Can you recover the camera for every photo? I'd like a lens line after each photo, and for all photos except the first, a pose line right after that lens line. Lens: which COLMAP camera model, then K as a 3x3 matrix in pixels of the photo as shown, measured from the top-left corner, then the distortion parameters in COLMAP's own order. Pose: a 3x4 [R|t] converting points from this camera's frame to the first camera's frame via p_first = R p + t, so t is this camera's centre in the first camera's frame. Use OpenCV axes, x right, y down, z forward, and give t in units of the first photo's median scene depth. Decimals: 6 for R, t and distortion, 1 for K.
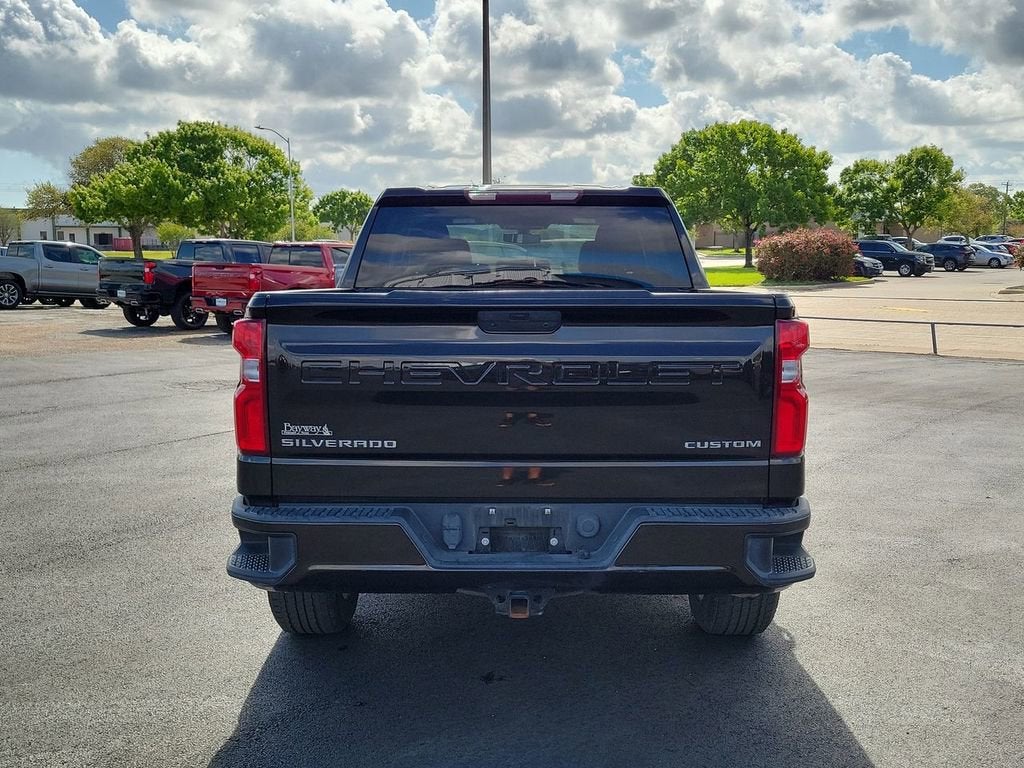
lens RADIAL K [[1157.3, 0, 512.0], [0, 1157.3, 384.0], [0, 0, 1]] dist [0.054881, 0.003199]
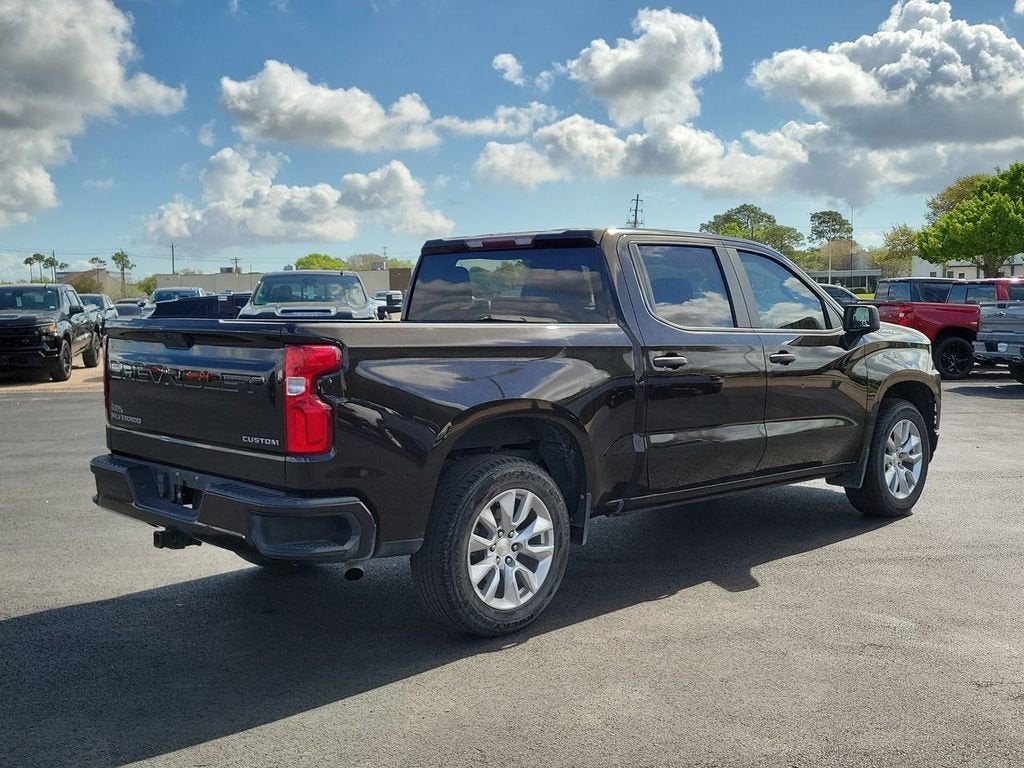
lens RADIAL K [[1208.0, 0, 512.0], [0, 1208.0, 384.0], [0, 0, 1]] dist [0.036030, 0.012966]
pose [[0.657792, 0.044588, -0.751879, 0.191581], [-0.072587, 0.997353, -0.004359, -0.003371], [0.749694, 0.057444, 0.659287, 0.047394]]
